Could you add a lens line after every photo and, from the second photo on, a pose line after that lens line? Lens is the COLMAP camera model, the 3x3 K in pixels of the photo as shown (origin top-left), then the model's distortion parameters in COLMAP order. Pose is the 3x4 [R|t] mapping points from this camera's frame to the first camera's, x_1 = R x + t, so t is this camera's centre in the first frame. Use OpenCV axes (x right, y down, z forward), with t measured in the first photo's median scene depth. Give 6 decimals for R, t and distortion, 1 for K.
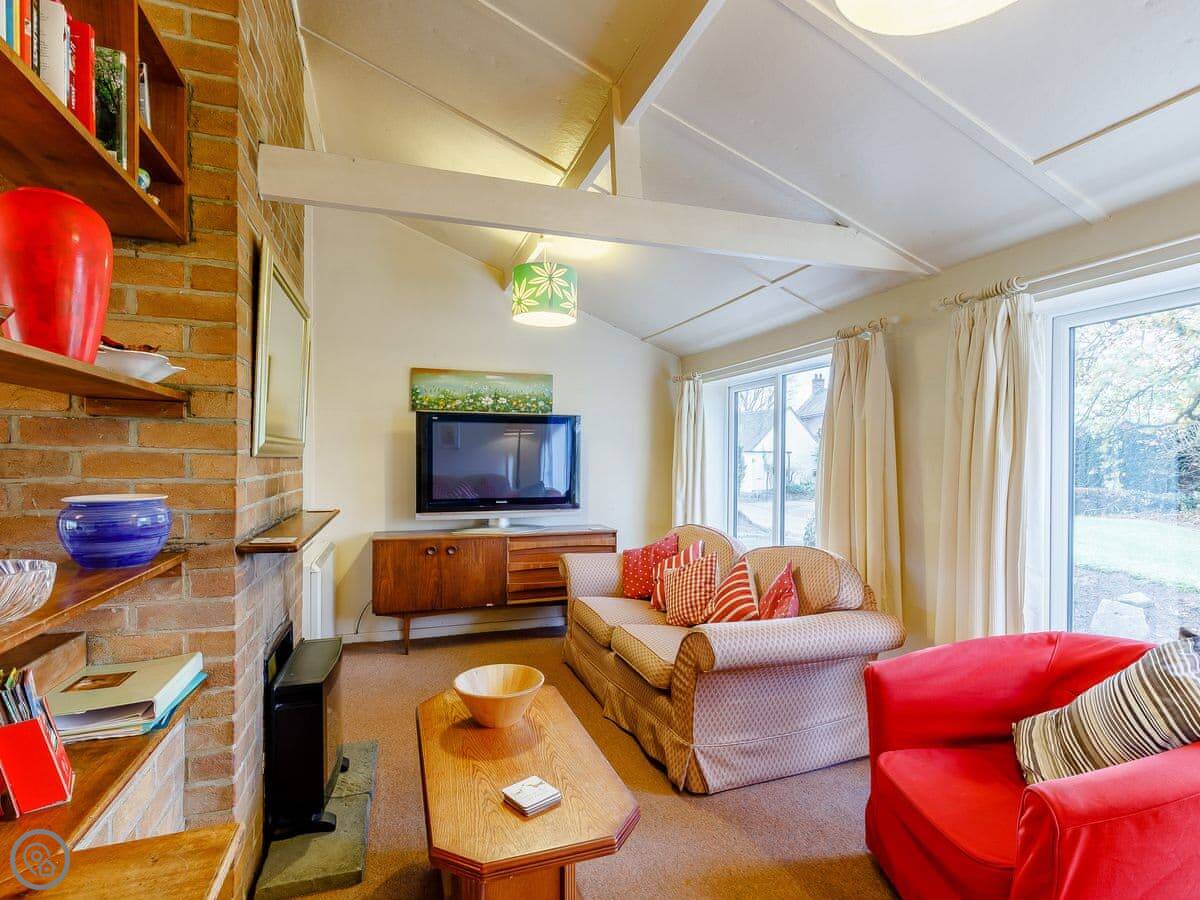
lens RADIAL K [[633.4, 0, 618.1], [0, 633.4, 459.3], [0, 0, 1]] dist [0.019758, 0.001075]
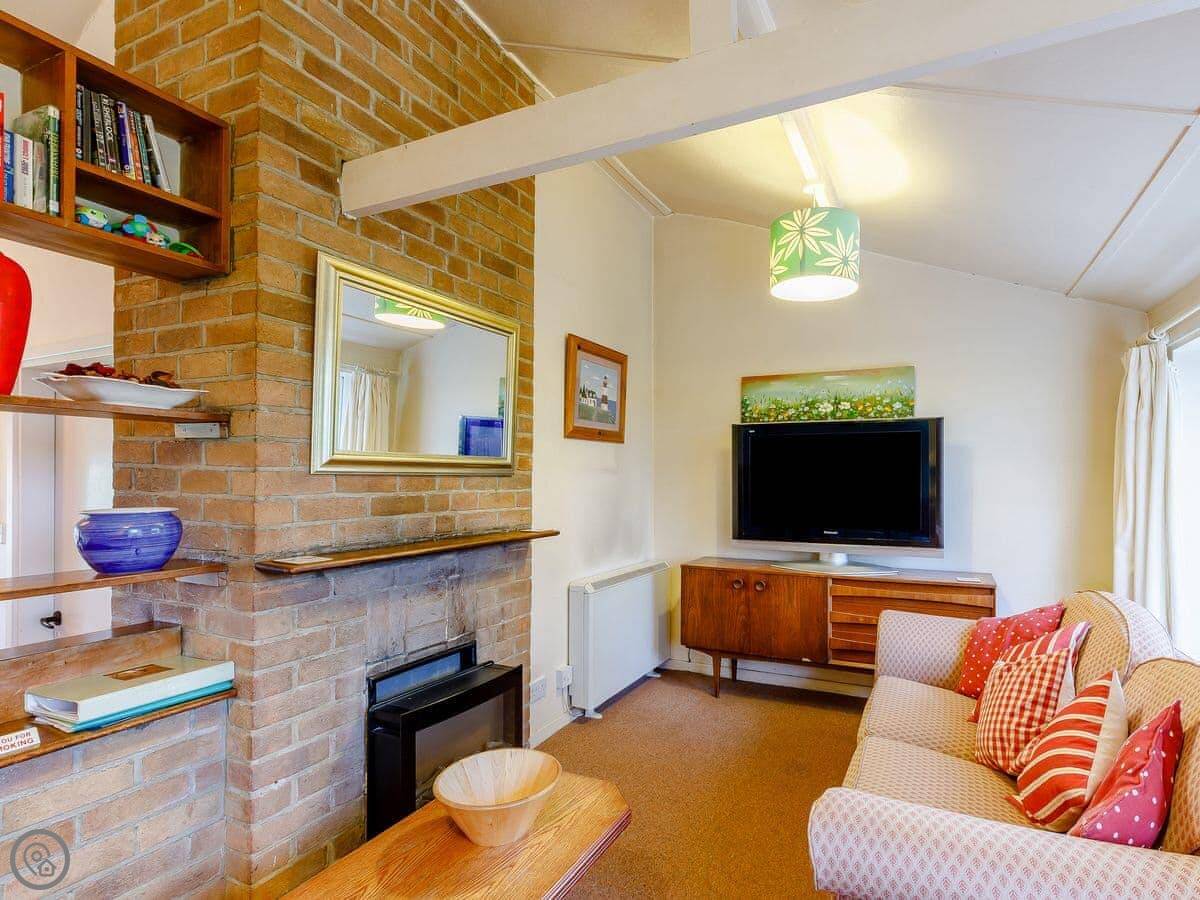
lens RADIAL K [[633.4, 0, 660.1], [0, 633.4, 470.6], [0, 0, 1]] dist [0.019758, 0.001075]
pose [[0.717427, -0.009794, -0.696565, 0.289188], [-0.001387, 0.999879, -0.015487, 0.002914], [0.696633, 0.012077, 0.717326, 0.369181]]
